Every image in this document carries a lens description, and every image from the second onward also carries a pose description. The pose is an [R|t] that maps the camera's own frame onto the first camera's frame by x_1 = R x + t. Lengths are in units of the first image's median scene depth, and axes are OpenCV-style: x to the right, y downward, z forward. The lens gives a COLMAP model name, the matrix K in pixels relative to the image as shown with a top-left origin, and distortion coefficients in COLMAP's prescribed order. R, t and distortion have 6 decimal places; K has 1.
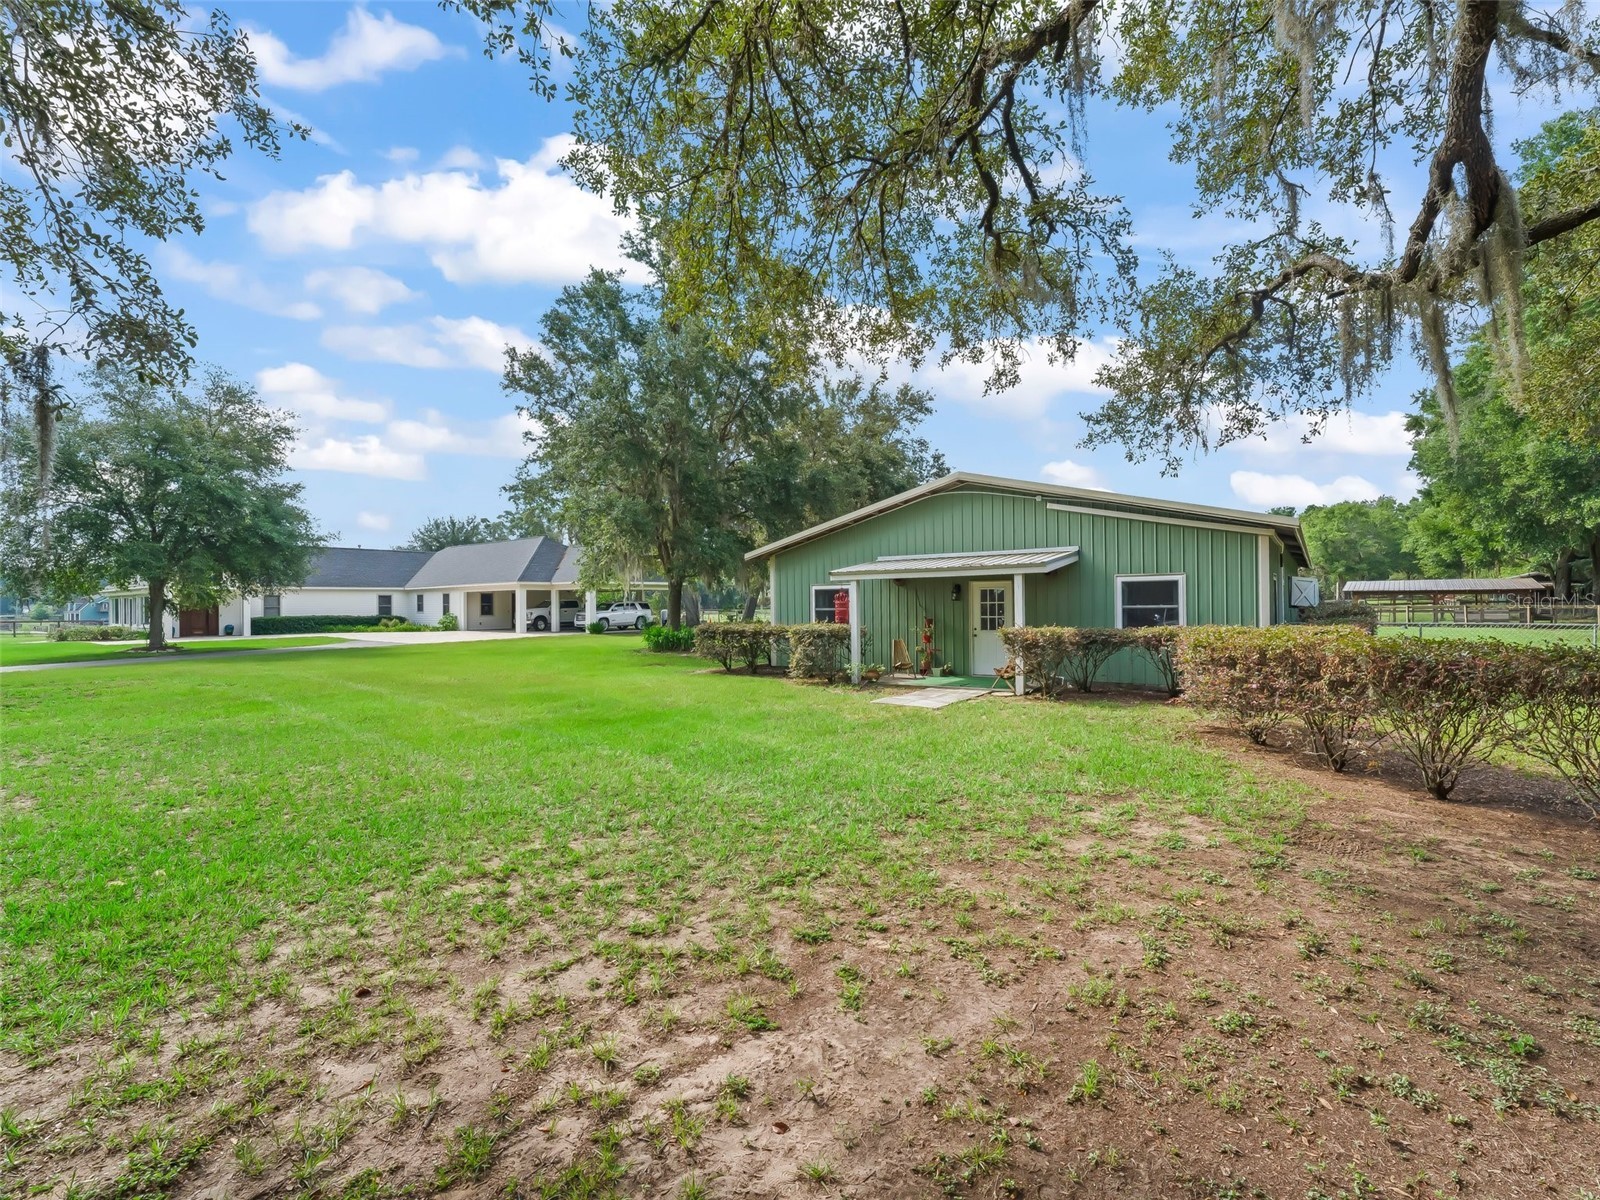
lens RADIAL K [[729.9, 0, 799.0], [0, 729.9, 577.3], [0, 0, 1]] dist [0.016660, 0.000280]
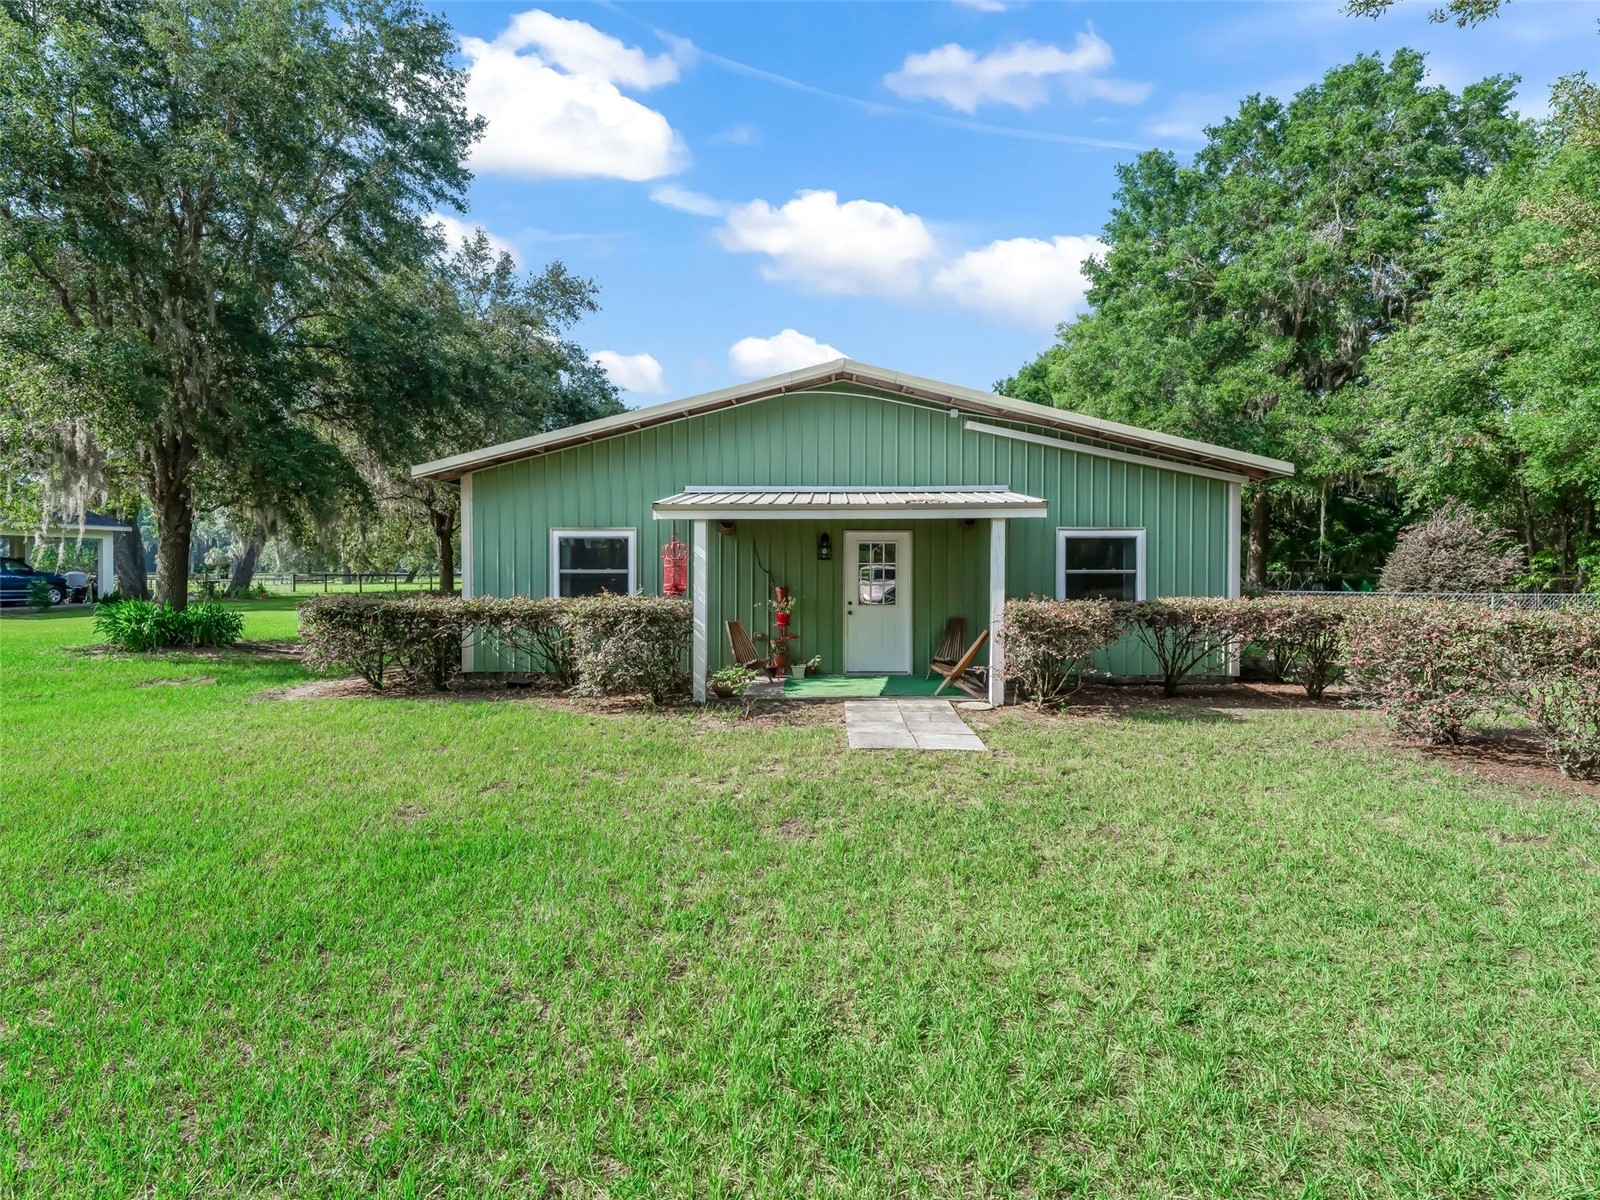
lens RADIAL K [[787.0, 0, 801.7], [0, 787.0, 567.5], [0, 0, 1]] dist [0.000218, 0.000028]
pose [[0.829134, 0.010682, 0.558948, -0.197528], [-0.031511, 0.999121, 0.027649, 0.020804], [-0.558161, -0.040537, 0.828742, 0.447717]]
